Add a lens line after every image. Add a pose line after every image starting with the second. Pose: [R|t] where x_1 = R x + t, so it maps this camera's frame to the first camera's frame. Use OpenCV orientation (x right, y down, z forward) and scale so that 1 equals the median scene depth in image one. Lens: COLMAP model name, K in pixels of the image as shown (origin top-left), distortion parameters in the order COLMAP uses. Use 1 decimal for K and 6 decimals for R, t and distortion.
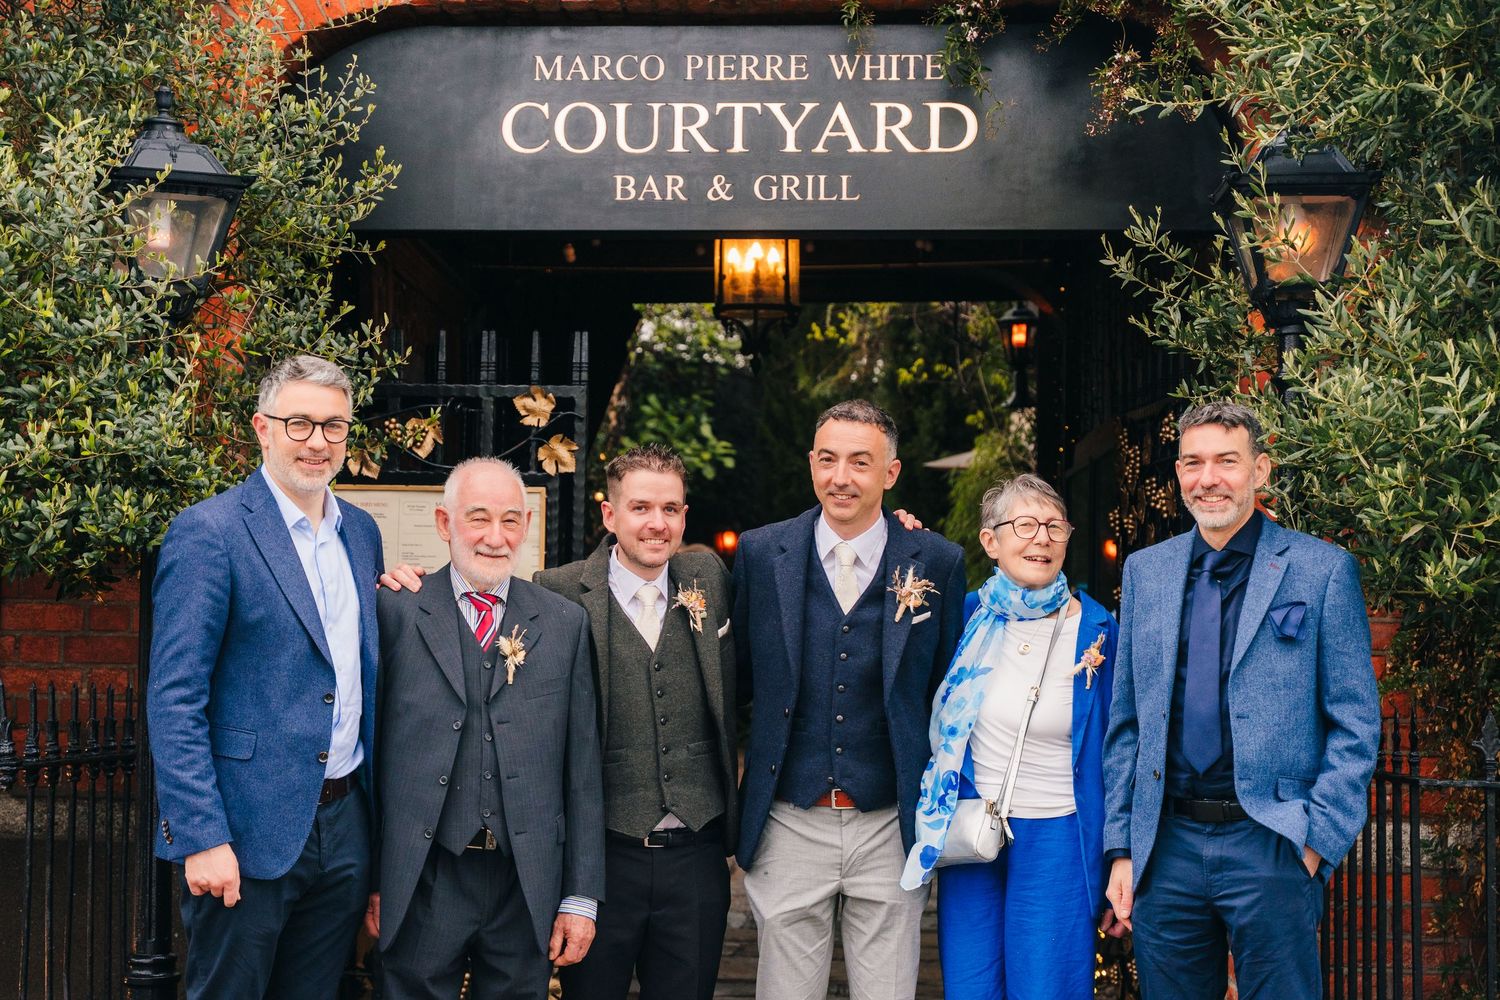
lens RADIAL K [[2448.8, 0, 746.9], [0, 2448.8, 498.5], [0, 0, 1]] dist [0.022630, 0.000000]
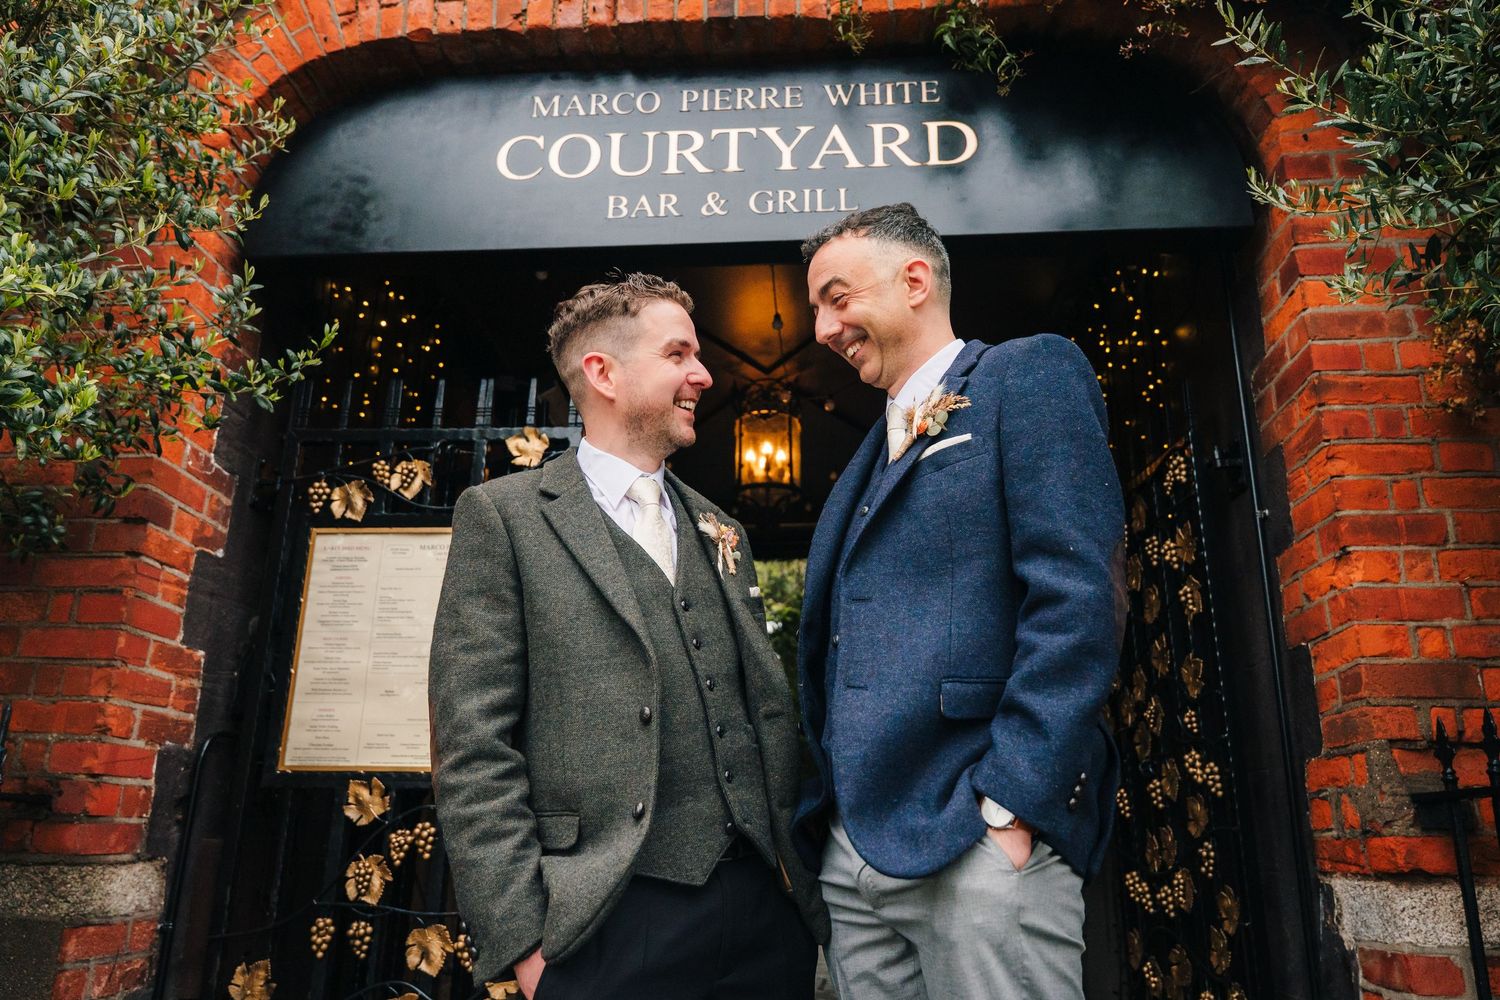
lens RADIAL K [[1070.2, 0, 763.8], [0, 1070.2, 505.3], [0, 0, 1]] dist [-0.006427, -0.000980]
pose [[0.999842, -0.010577, -0.014303, 0.013410], [0.006719, 0.969028, -0.246858, 0.093653], [0.016471, 0.246723, 0.968946, 0.617675]]
